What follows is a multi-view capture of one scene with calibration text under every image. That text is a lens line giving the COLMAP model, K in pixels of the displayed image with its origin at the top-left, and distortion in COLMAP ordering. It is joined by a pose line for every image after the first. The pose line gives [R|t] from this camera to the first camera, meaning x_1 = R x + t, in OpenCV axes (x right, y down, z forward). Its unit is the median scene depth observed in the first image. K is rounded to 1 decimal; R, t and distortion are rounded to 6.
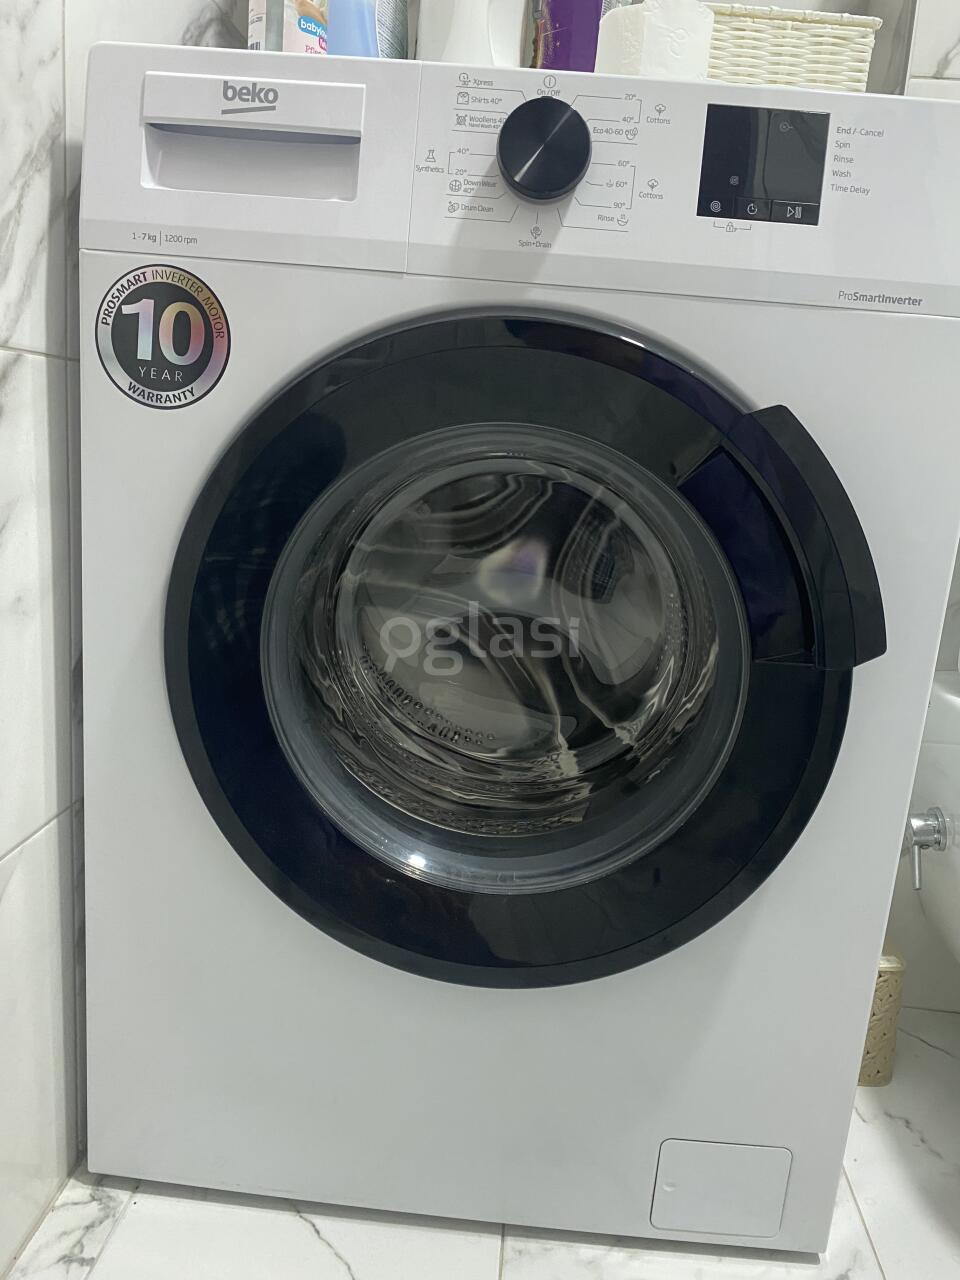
lens RADIAL K [[1034.8, 0, 474.8], [0, 1034.8, 644.0], [0, 0, 1]] dist [-0.017757, -0.015909]
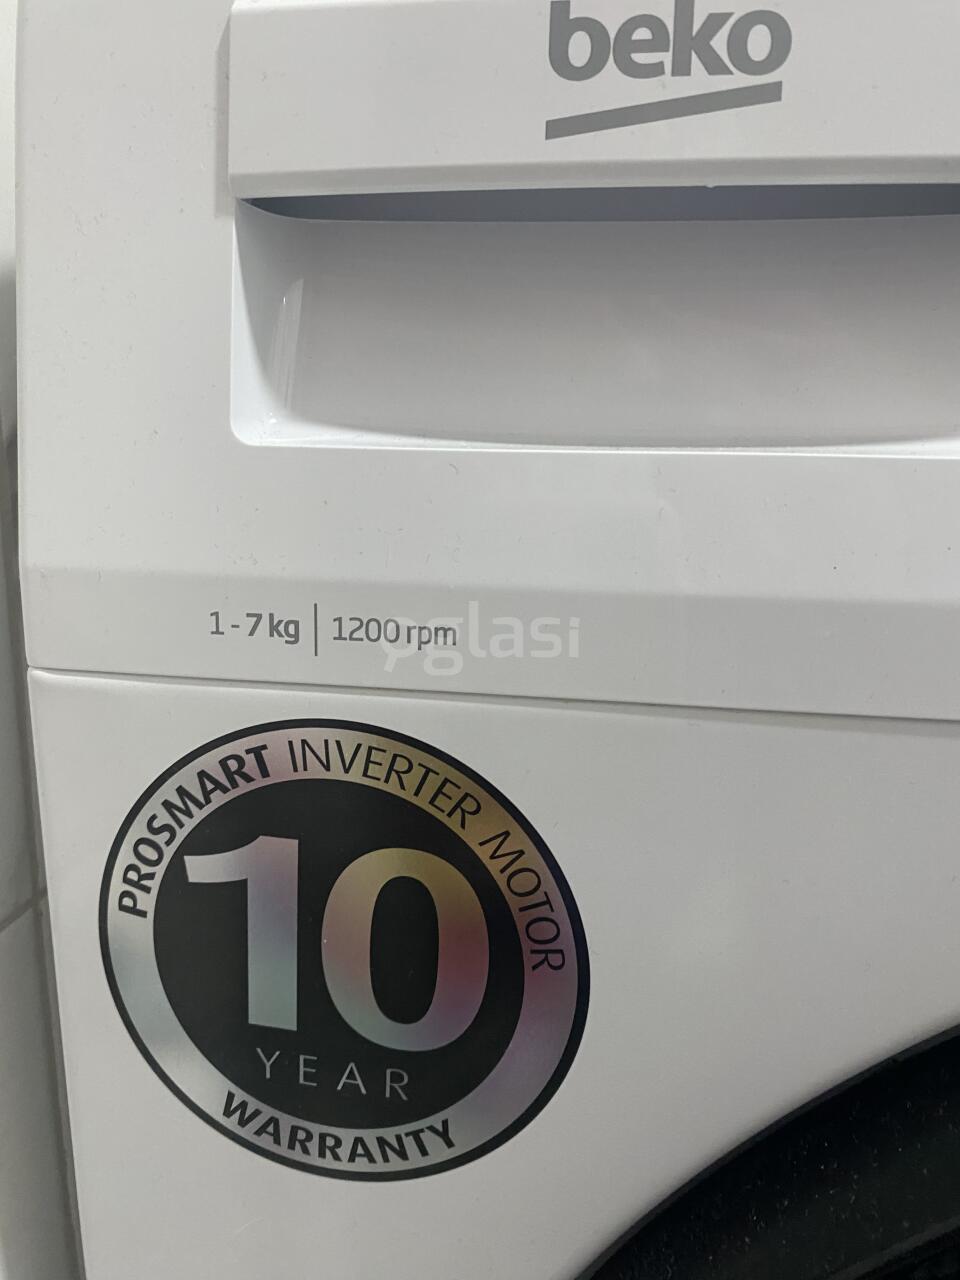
lens RADIAL K [[1034.8, 0, 487.7], [0, 1034.8, 637.0], [0, 0, 1]] dist [-0.017757, -0.015909]
pose [[0.995240, -0.057036, -0.079022, -0.237125], [0.053269, 0.997378, -0.048987, -0.370717], [0.081609, 0.044544, 0.995669, 0.729913]]
